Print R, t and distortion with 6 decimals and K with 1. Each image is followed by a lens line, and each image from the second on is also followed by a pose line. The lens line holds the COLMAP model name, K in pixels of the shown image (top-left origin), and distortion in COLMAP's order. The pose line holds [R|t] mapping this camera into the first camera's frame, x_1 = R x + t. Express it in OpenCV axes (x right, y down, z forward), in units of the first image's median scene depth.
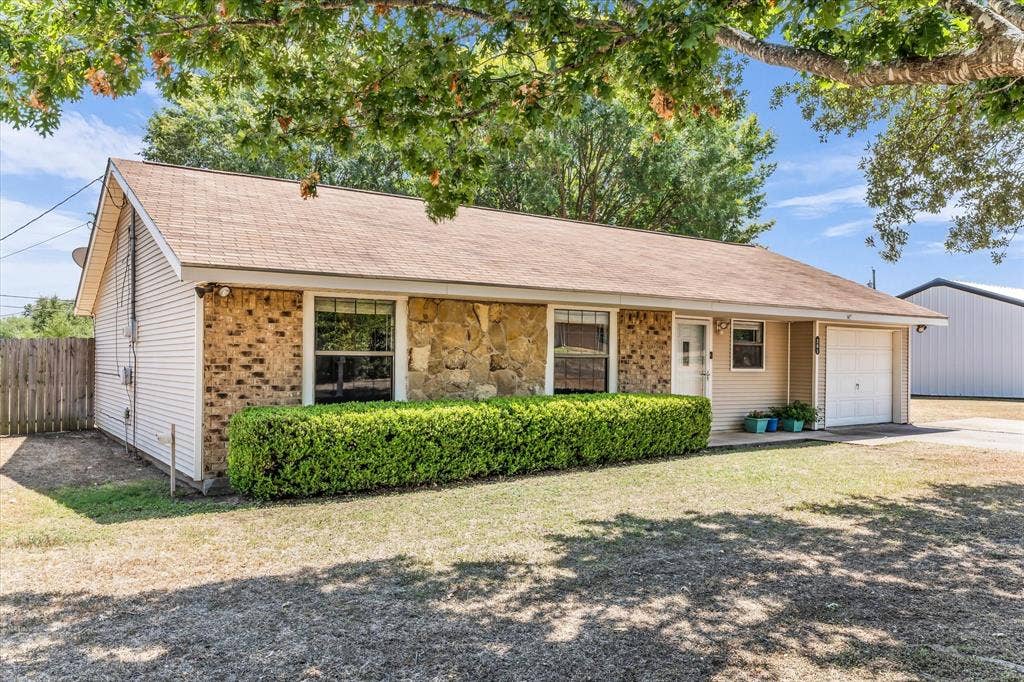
lens RADIAL K [[791.0, 0, 515.2], [0, 791.0, 345.4], [0, 0, 1]] dist [-0.088426, -0.001100]
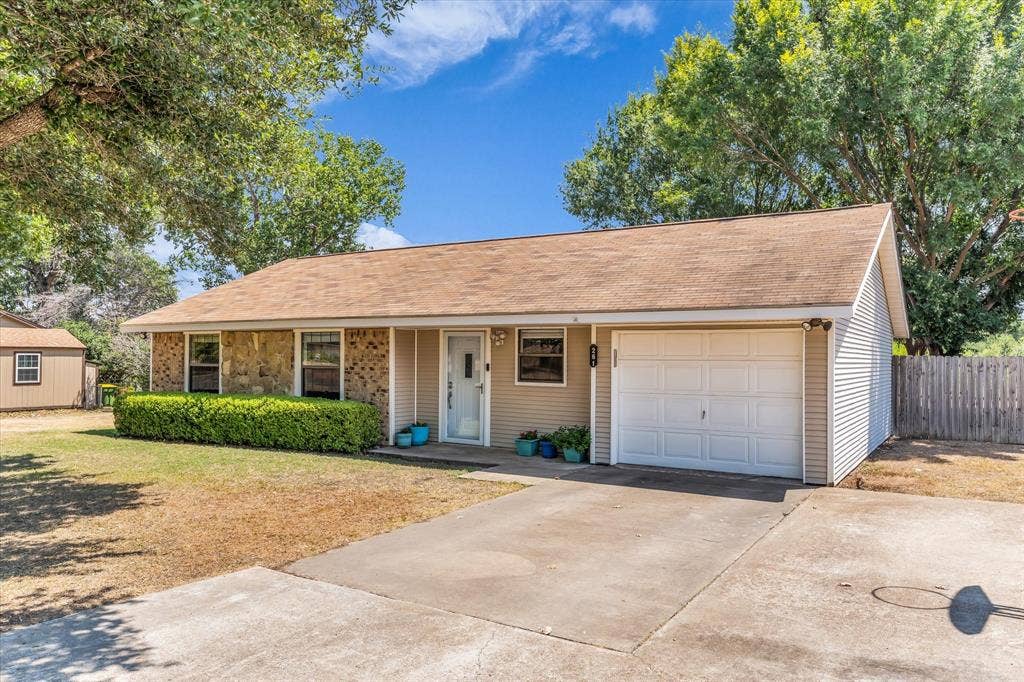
lens RADIAL K [[791.0, 0, 511.5], [0, 791.0, 342.4], [0, 0, 1]] dist [-0.088426, -0.001100]
pose [[0.390023, -0.022656, -0.920526, 1.416505], [0.011571, 0.999739, -0.019703, 0.001652], [0.920732, -0.002967, 0.390183, 0.798666]]
